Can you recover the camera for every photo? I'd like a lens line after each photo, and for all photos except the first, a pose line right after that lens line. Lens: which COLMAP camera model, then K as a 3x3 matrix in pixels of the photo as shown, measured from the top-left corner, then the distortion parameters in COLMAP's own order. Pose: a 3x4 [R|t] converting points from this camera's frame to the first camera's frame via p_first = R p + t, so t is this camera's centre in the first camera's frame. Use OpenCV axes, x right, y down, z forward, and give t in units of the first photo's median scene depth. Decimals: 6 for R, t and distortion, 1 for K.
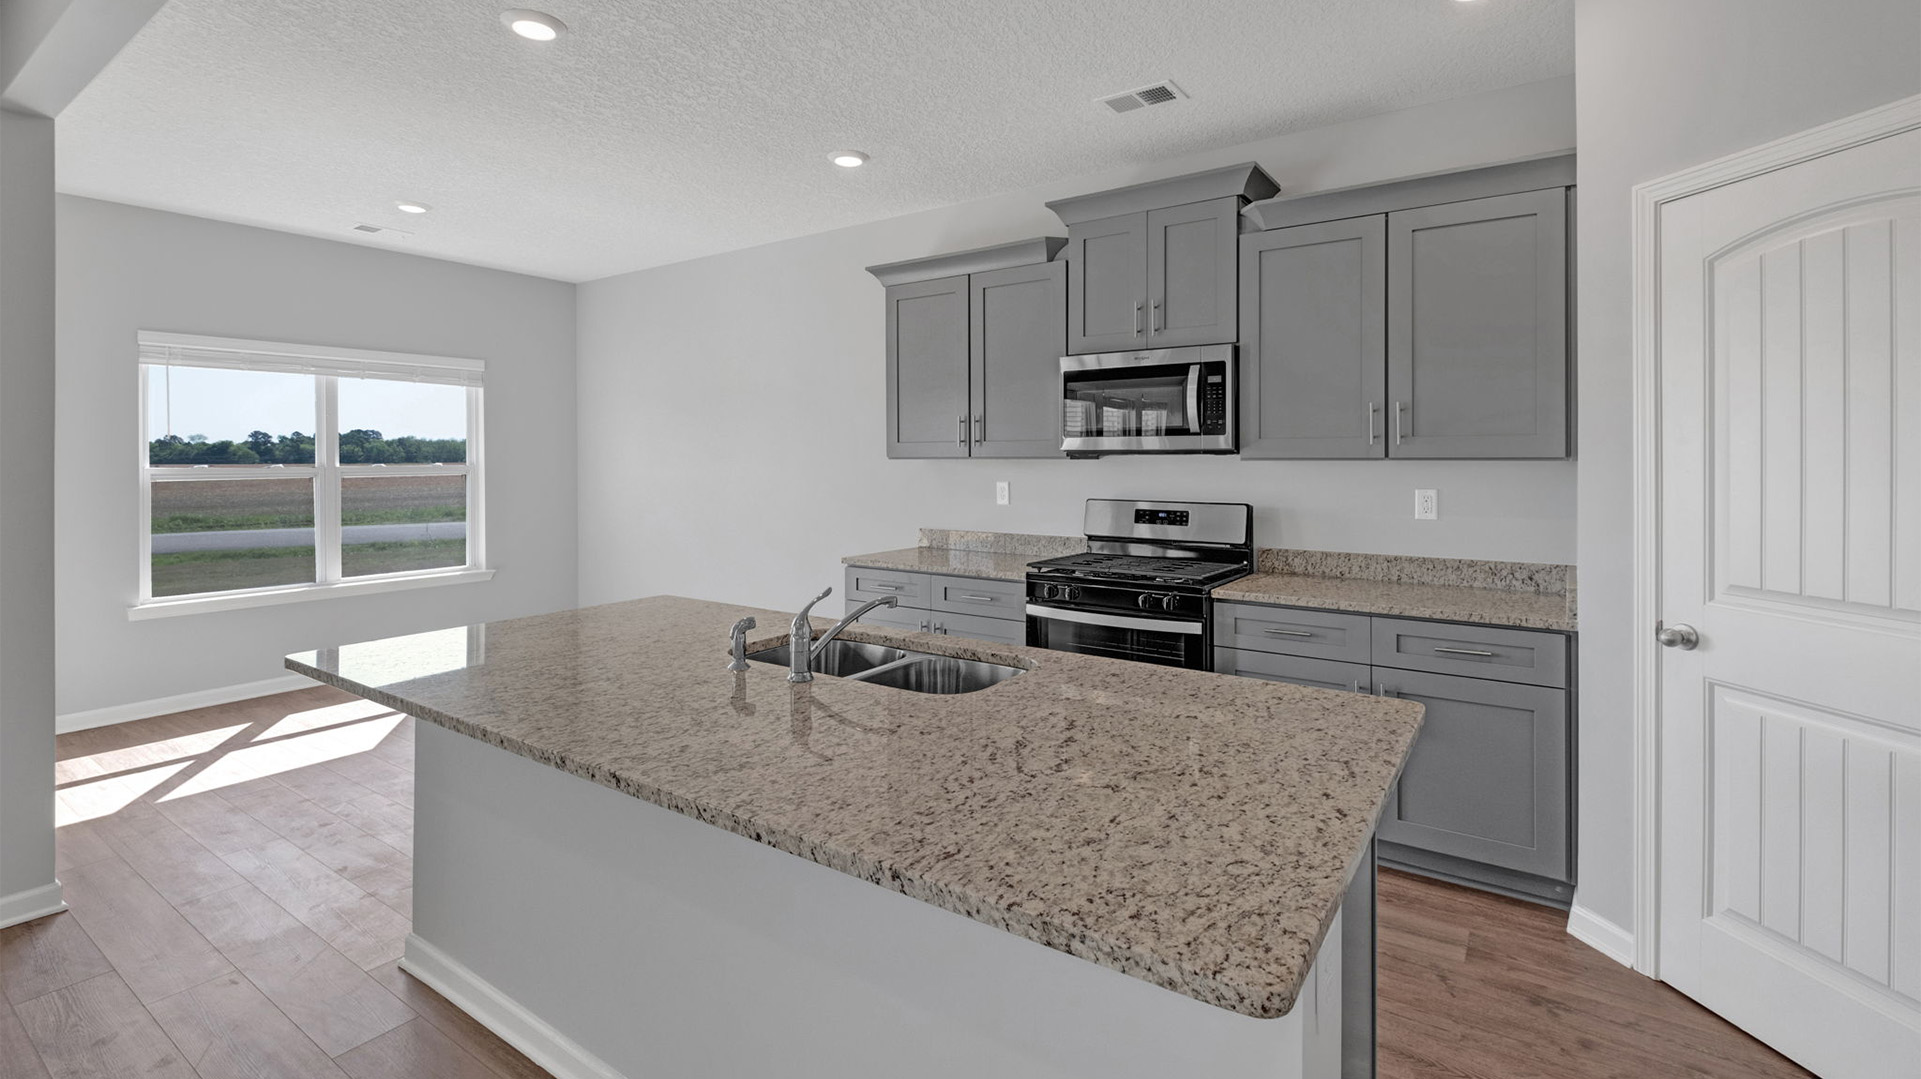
lens RADIAL K [[862.1, 0, 953.5], [0, 862.1, 457.5], [0, 0, 1]] dist [-0.002611, -0.000906]
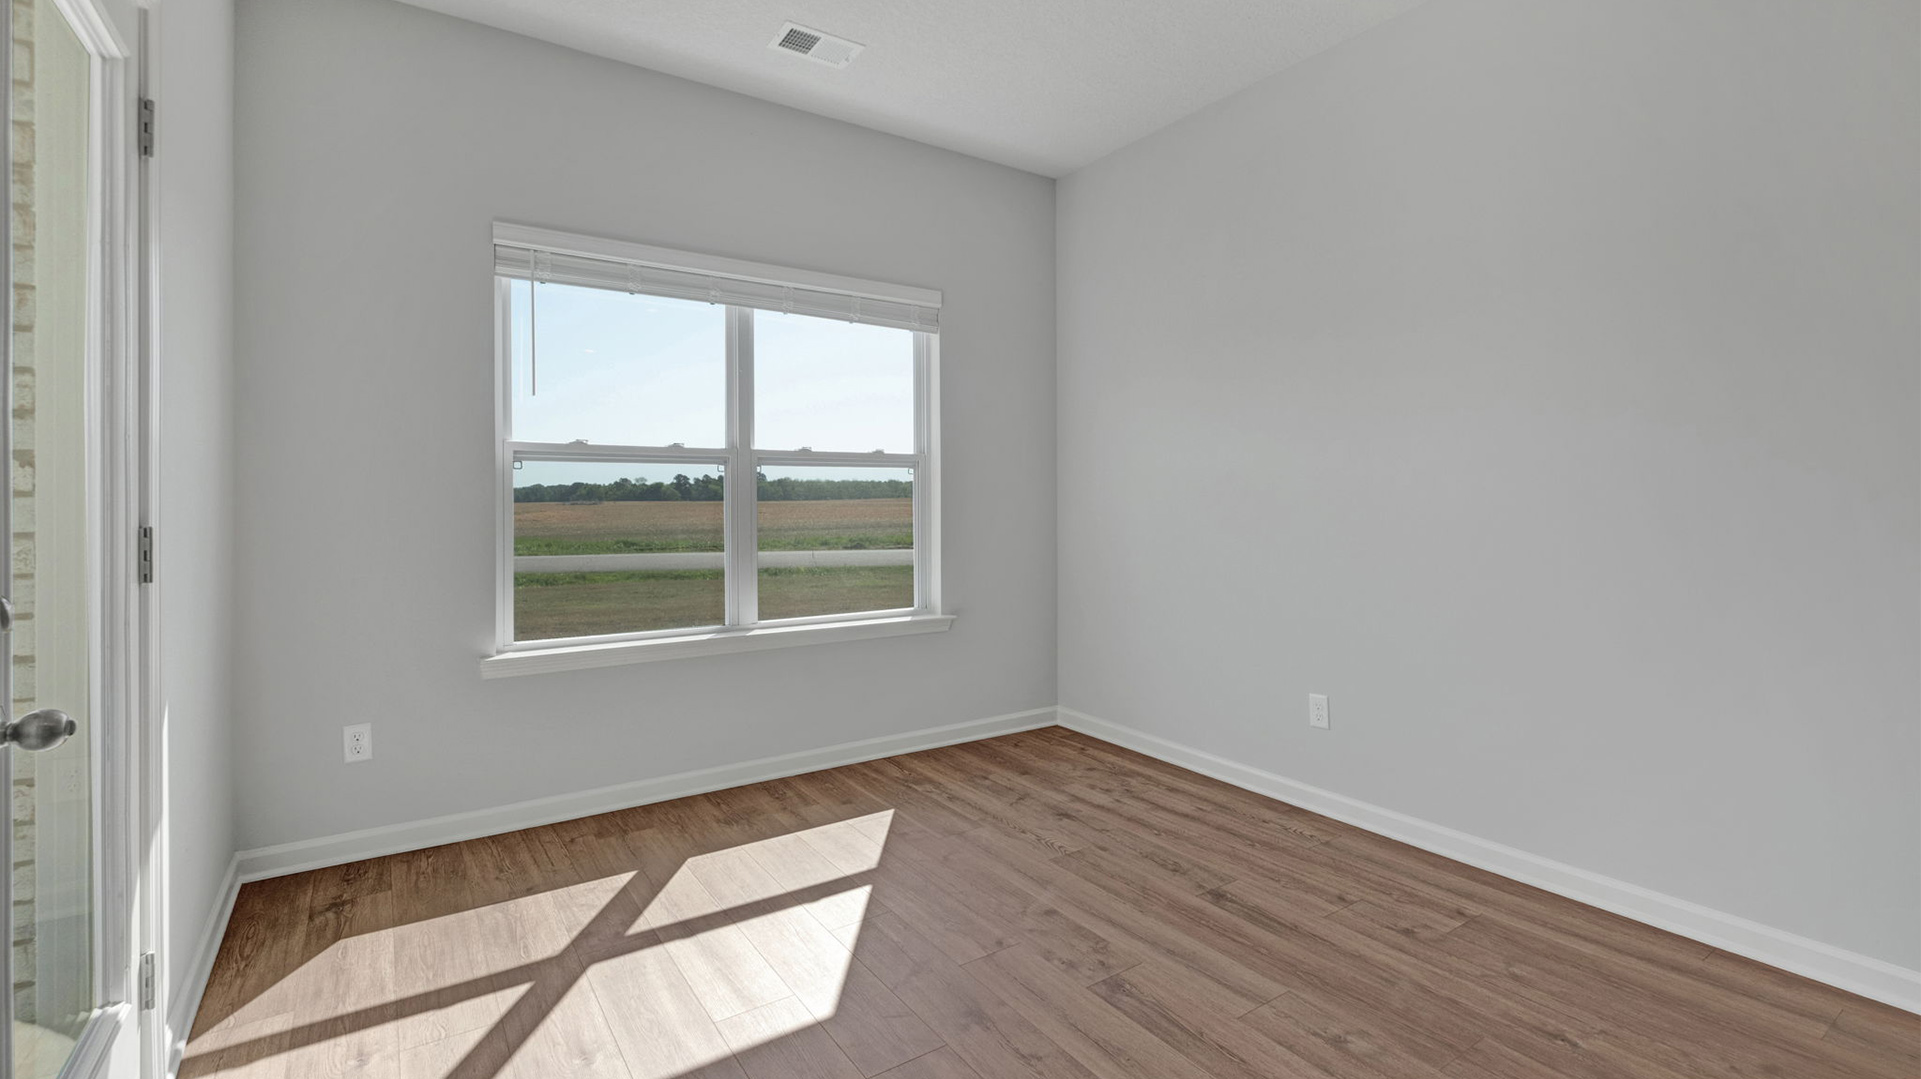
lens RADIAL K [[815.8, 0, 929.4], [0, 815.8, 502.7], [0, 0, 1]] dist [-0.032611, -0.000107]
pose [[0.926910, -0.000050, -0.375284, -0.374789], [0.001519, 0.999992, 0.003620, 0.051346], [0.375281, -0.003925, 0.926903, 0.499233]]
